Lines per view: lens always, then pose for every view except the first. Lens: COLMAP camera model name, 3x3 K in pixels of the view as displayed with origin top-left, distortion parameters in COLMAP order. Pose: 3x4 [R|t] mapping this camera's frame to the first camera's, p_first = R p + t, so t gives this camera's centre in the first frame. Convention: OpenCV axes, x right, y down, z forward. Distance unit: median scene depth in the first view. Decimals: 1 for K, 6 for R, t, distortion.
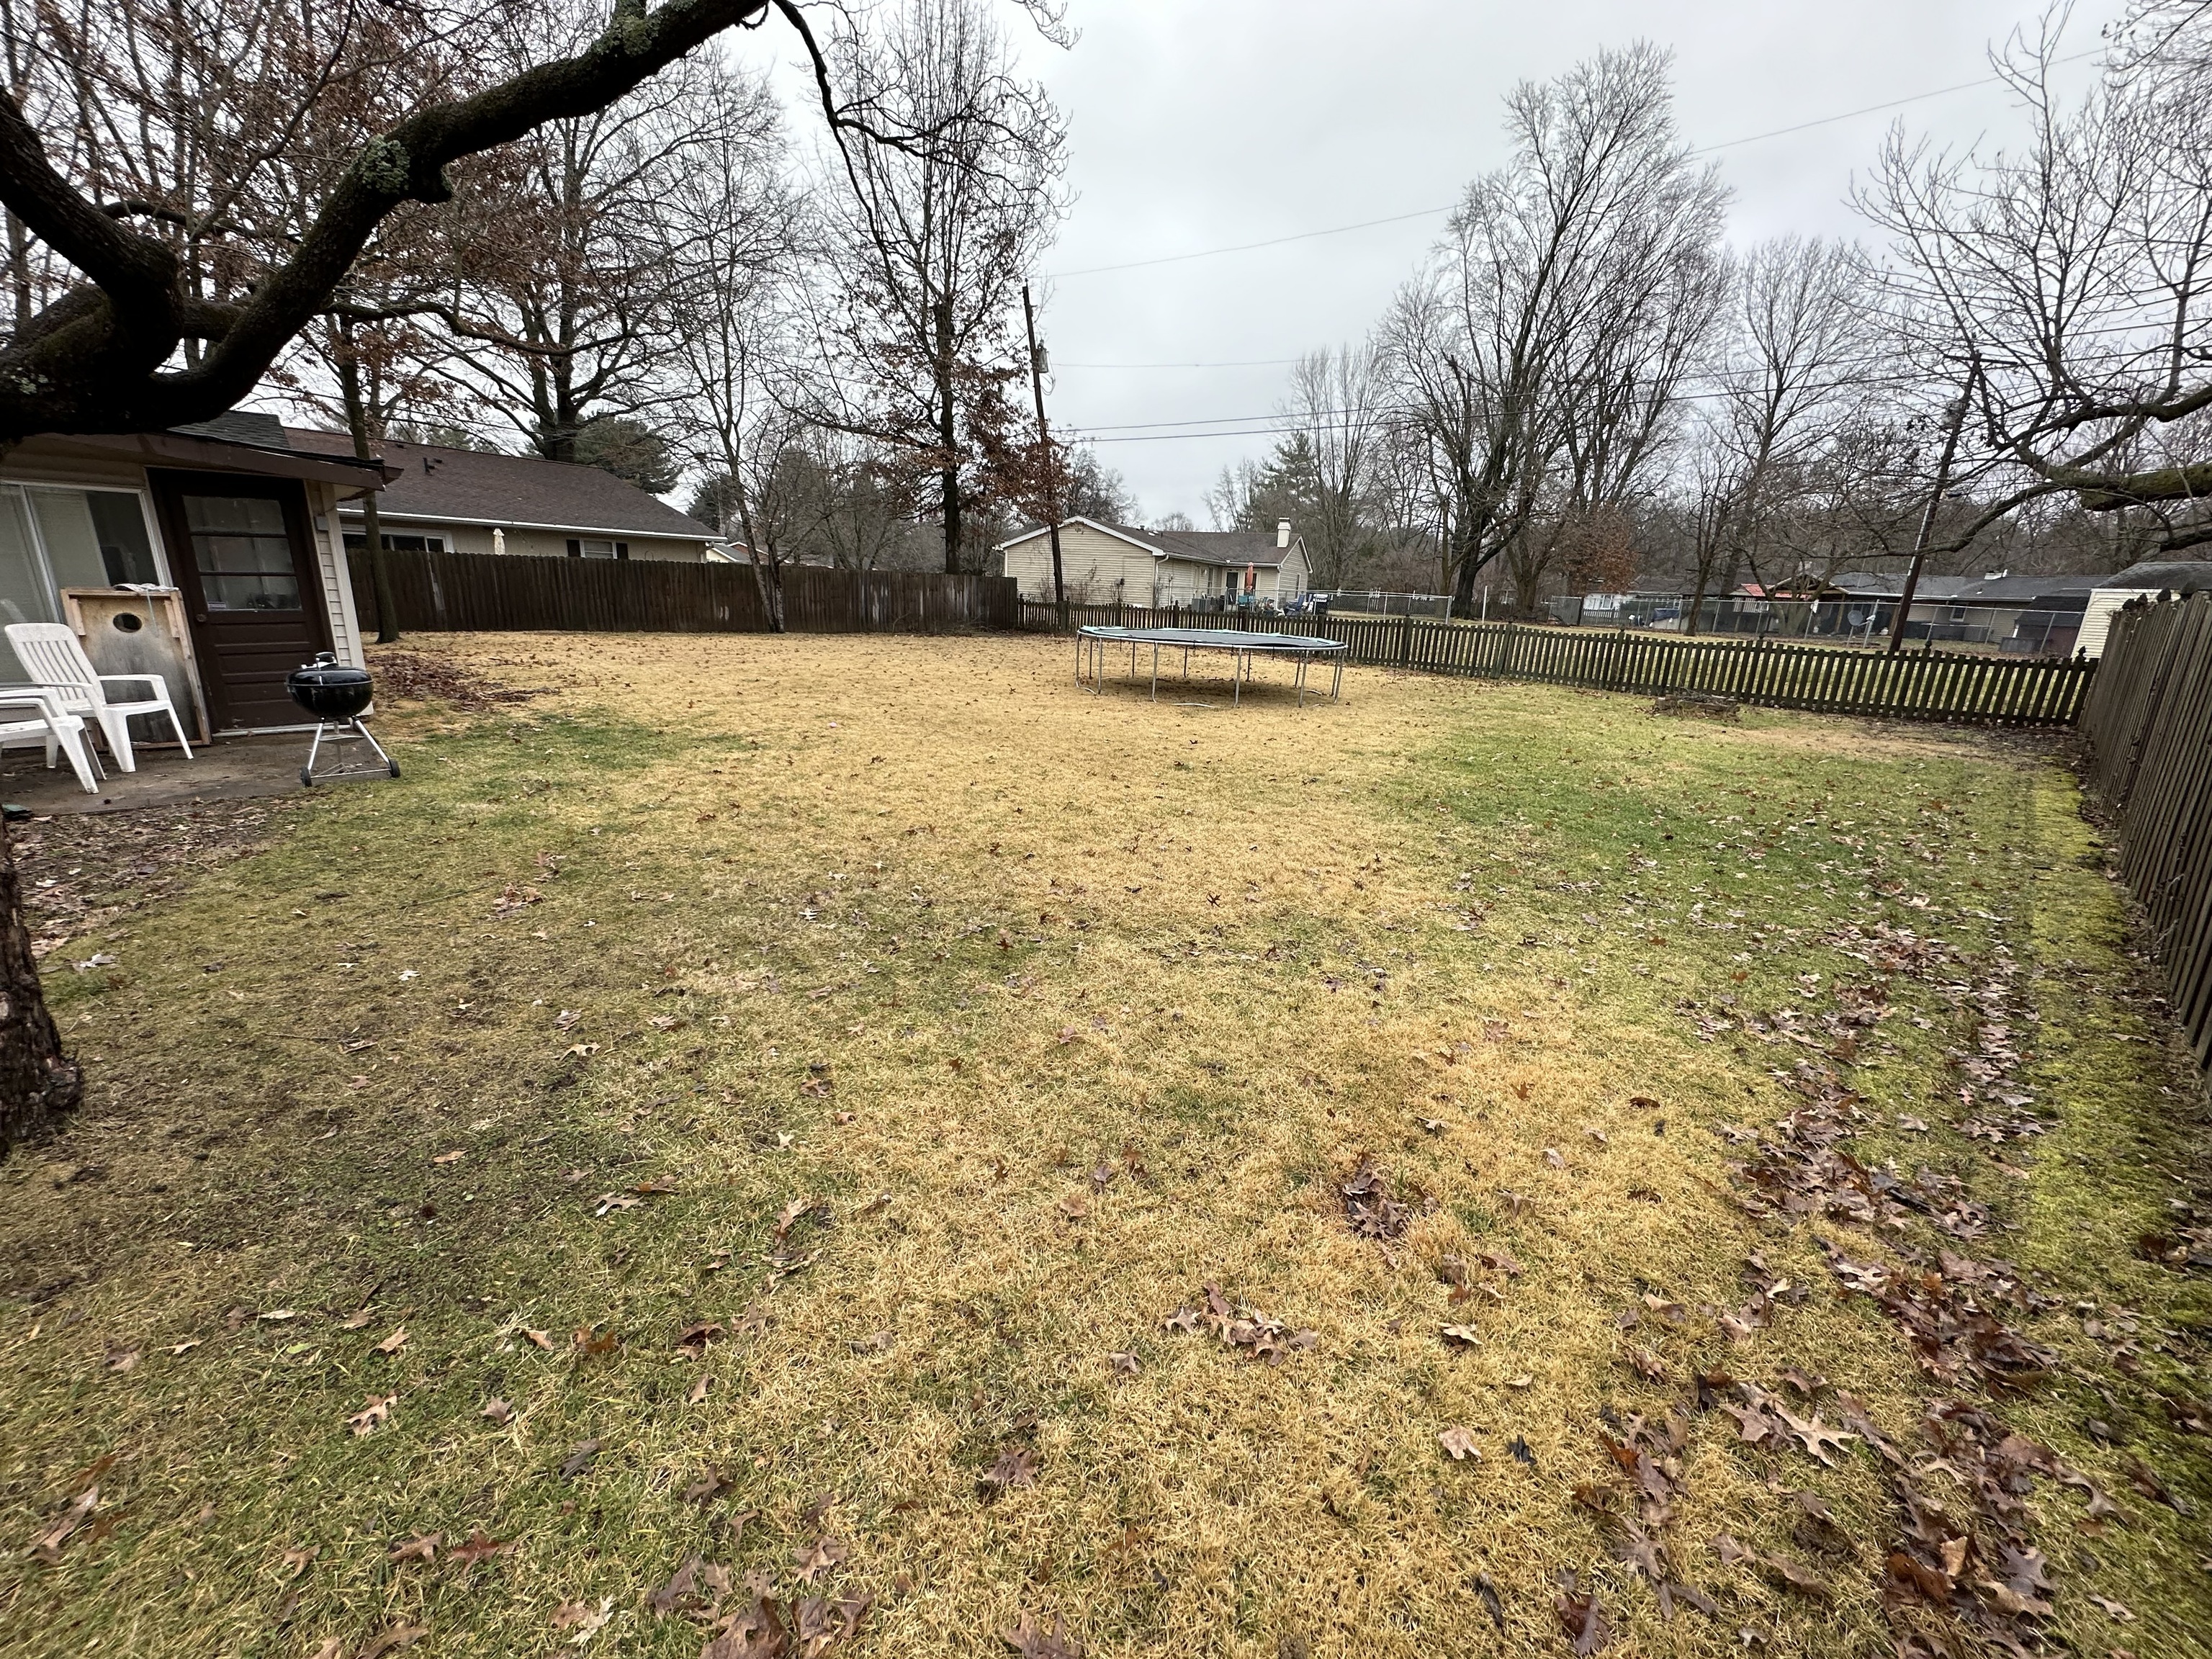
lens RADIAL K [[878.1, 0, 1102.2], [0, 878.1, 828.8], [0, 0, 1]] dist [-0.002700, 0.000177]
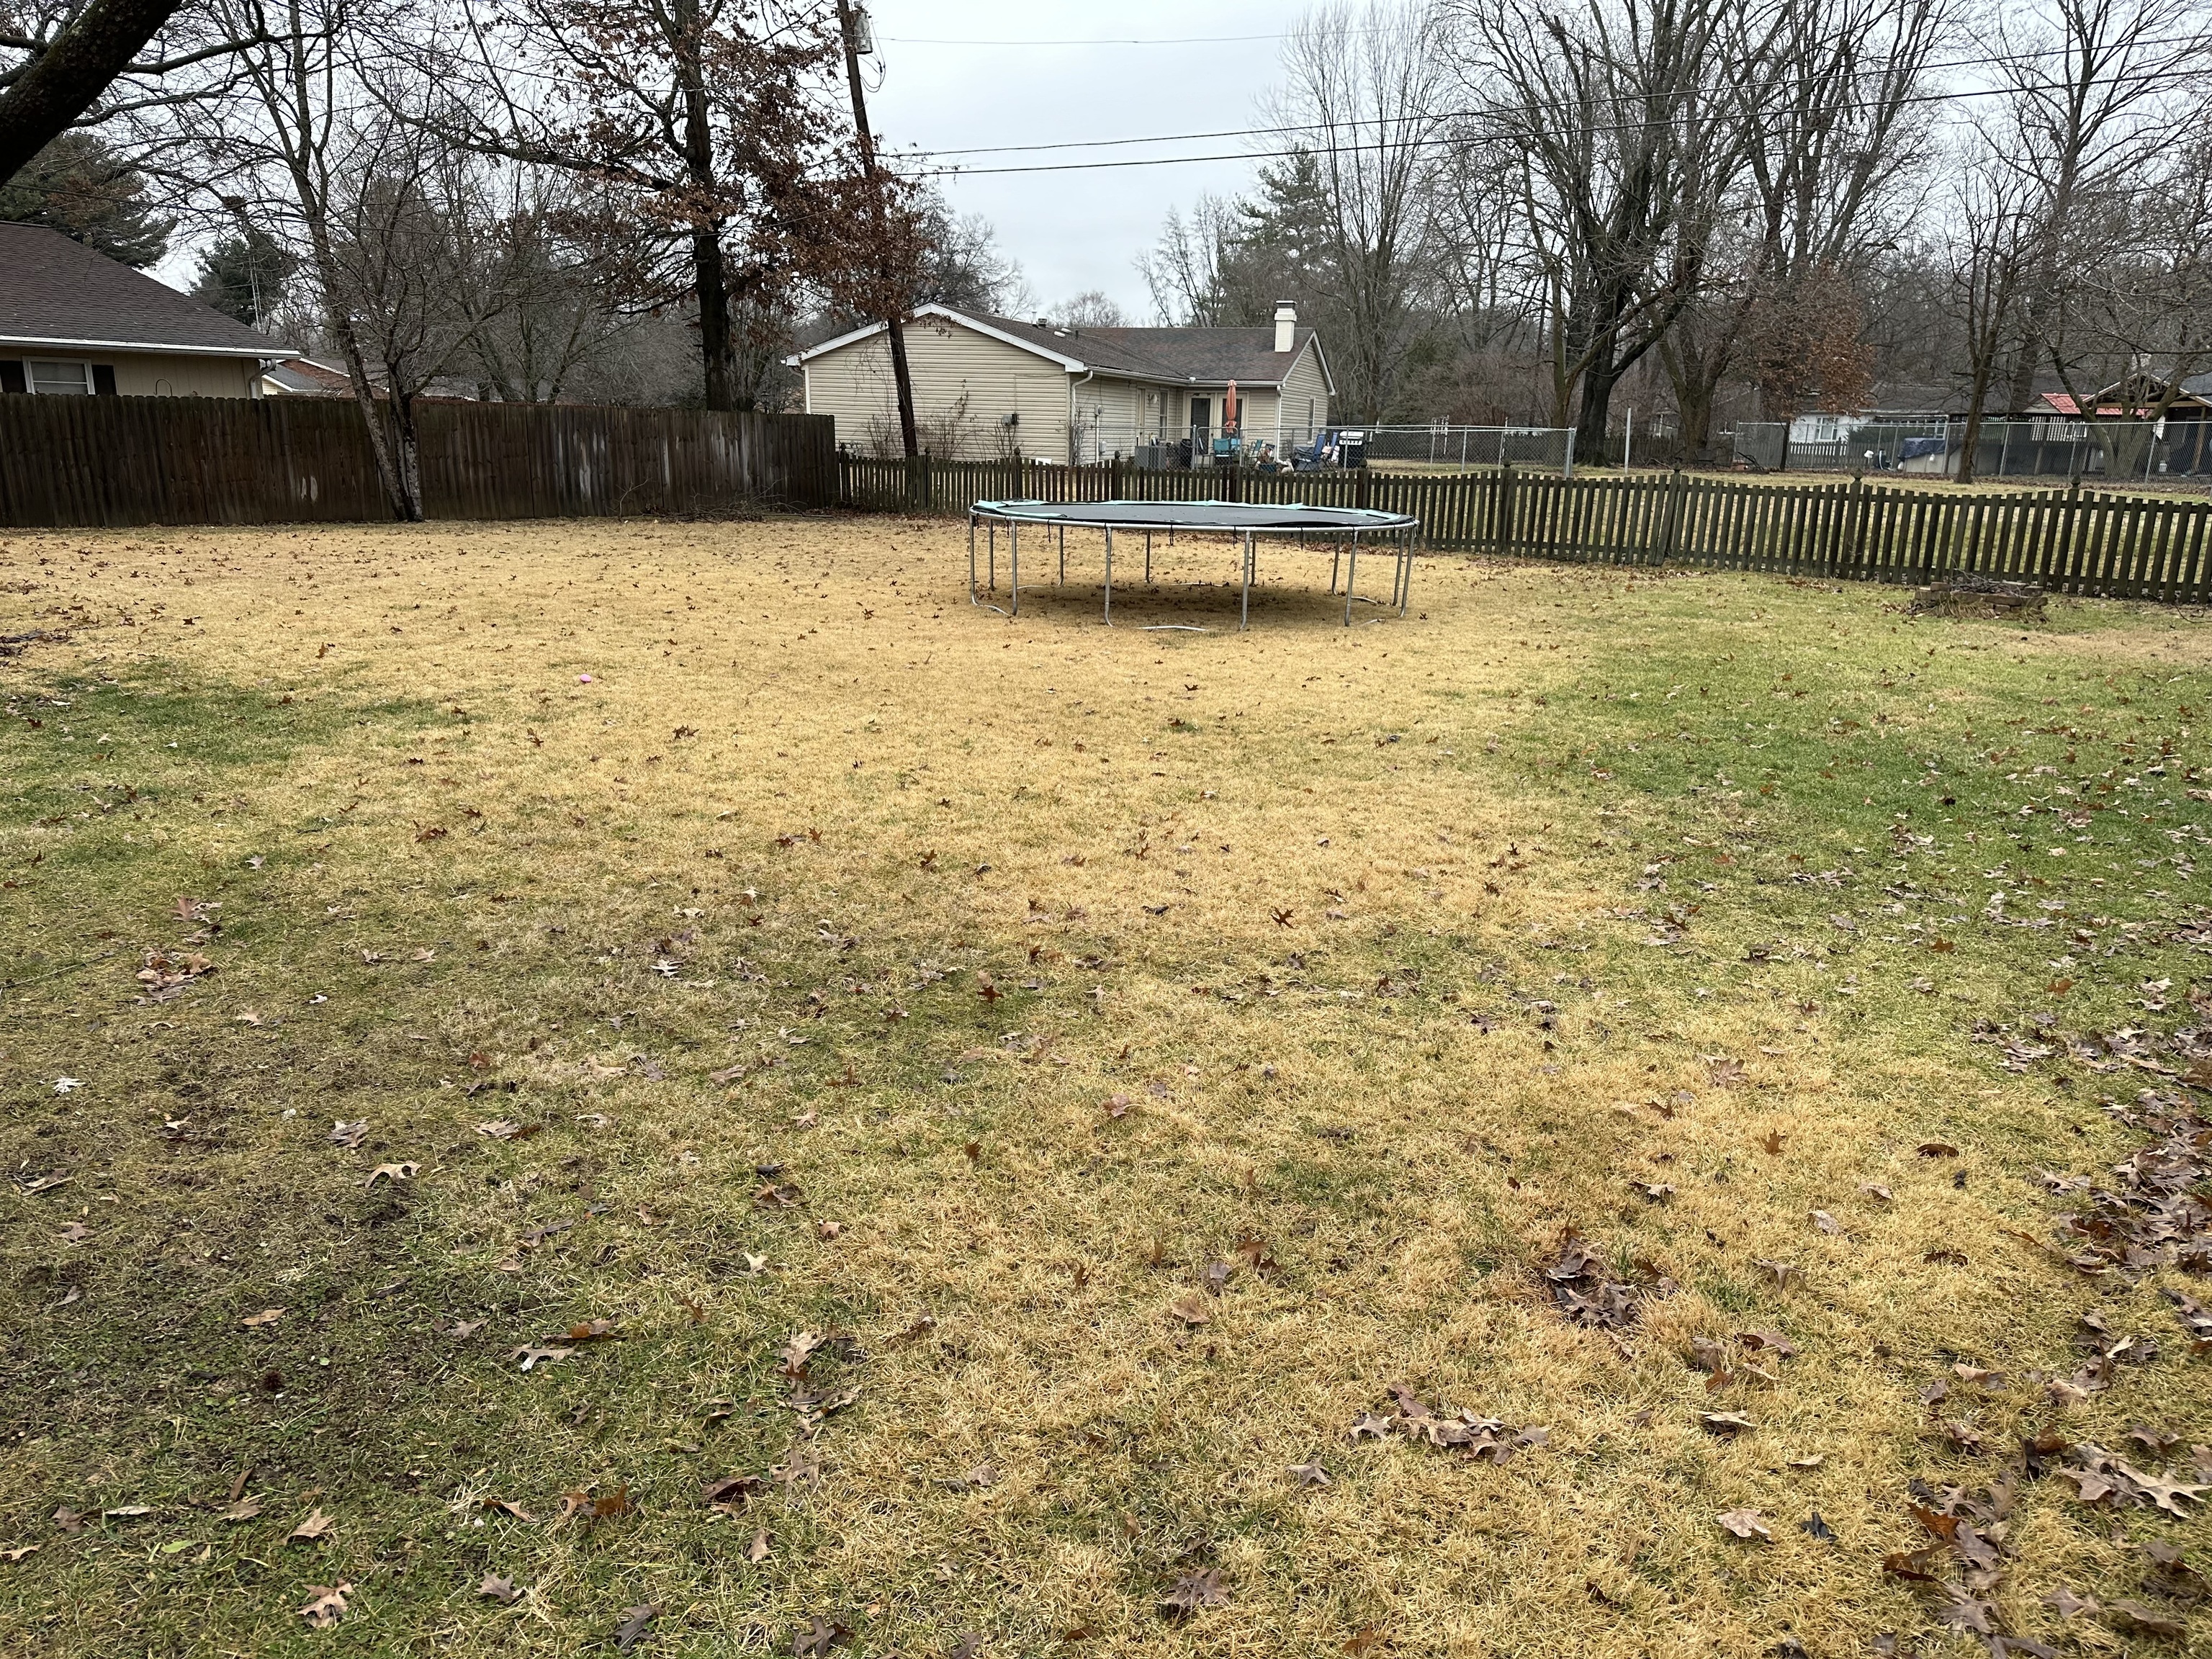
lens RADIAL K [[1552.1, 0, 1107.8], [0, 1552.1, 839.2], [0, 0, 1]] dist [0.036065, -0.035414]
pose [[0.995650, -0.044304, 0.081967, -0.103516], [0.044893, 0.998977, -0.005363, 0.023948], [-0.081646, 0.009020, 0.996621, -0.151960]]
